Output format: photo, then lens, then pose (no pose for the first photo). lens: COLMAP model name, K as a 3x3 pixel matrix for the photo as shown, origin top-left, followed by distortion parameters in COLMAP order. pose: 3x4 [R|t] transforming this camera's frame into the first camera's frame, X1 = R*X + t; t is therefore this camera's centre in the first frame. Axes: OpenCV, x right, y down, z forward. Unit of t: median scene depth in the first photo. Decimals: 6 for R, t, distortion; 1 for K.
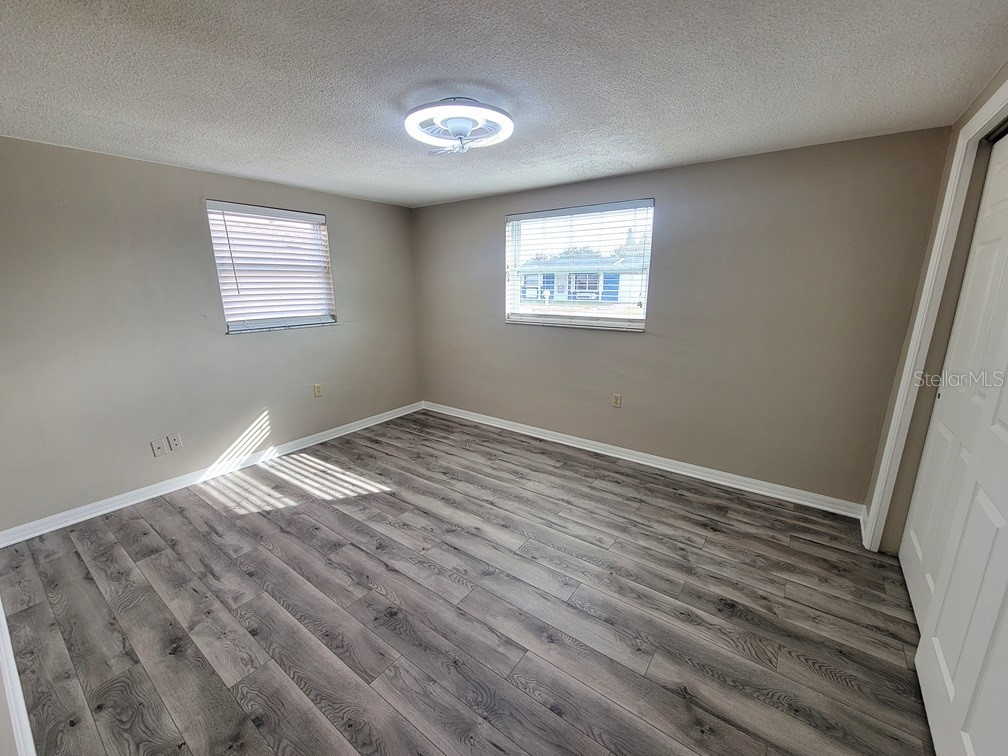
lens RADIAL K [[411.6, 0, 501.1], [0, 411.6, 383.9], [0, 0, 1]] dist [0.003223, -0.003233]
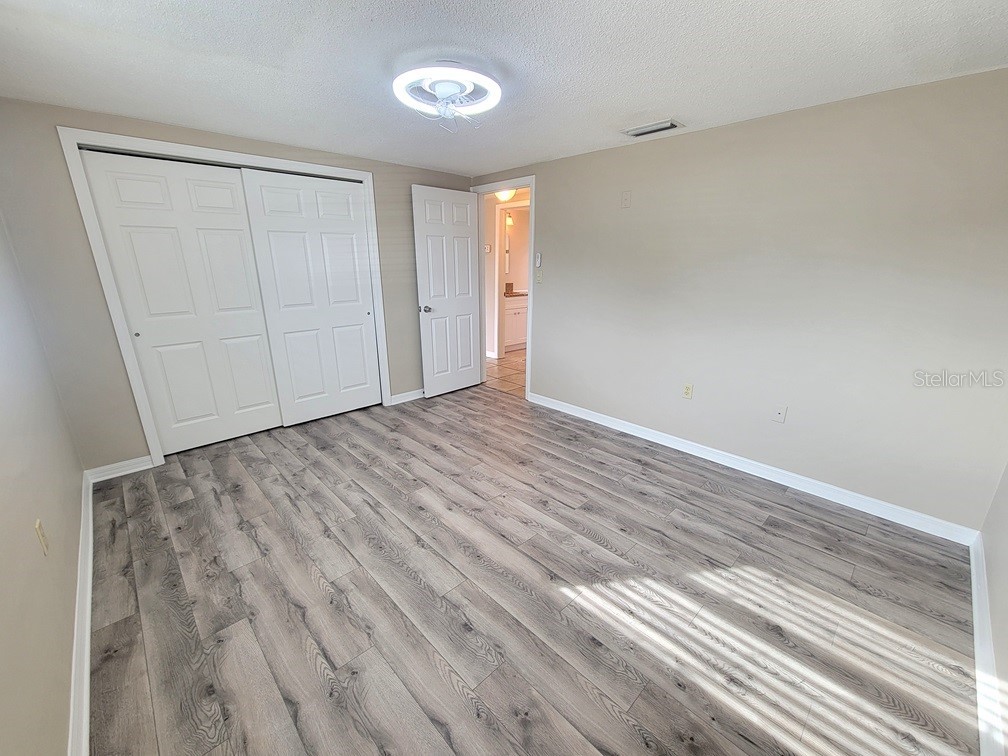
lens RADIAL K [[411.6, 0, 501.1], [0, 411.6, 383.9], [0, 0, 1]] dist [0.003223, -0.003233]
pose [[-0.985869, -0.045911, 0.161101, -0.291491], [0.042328, 0.862227, 0.504751, -0.352946], [-0.162080, 0.504437, -0.848100, 1.511528]]
